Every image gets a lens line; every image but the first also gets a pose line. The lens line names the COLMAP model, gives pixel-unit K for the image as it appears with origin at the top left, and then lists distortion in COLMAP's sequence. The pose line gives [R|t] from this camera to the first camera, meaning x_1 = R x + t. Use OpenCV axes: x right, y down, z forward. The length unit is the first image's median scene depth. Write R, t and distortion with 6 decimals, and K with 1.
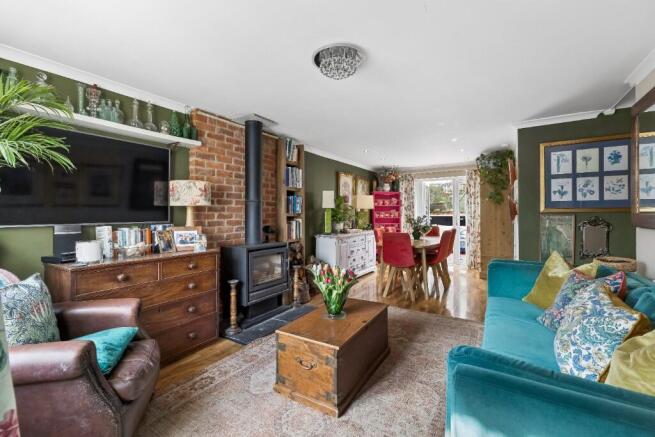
lens RADIAL K [[279.8, 0, 328.8], [0, 279.8, 213.2], [0, 0, 1]] dist [0.001697, 0.000143]
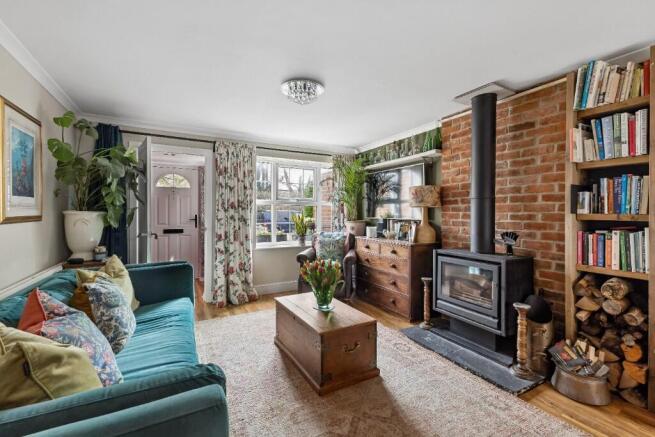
lens RADIAL K [[279.8, 0, 328.8], [0, 279.8, 213.2], [0, 0, 1]] dist [0.001697, 0.000143]
pose [[-0.477419, 0.006001, -0.878655, 0.738541], [-0.000824, 0.999973, 0.007277, -0.007005], [0.878675, 0.004199, -0.477402, 1.169430]]
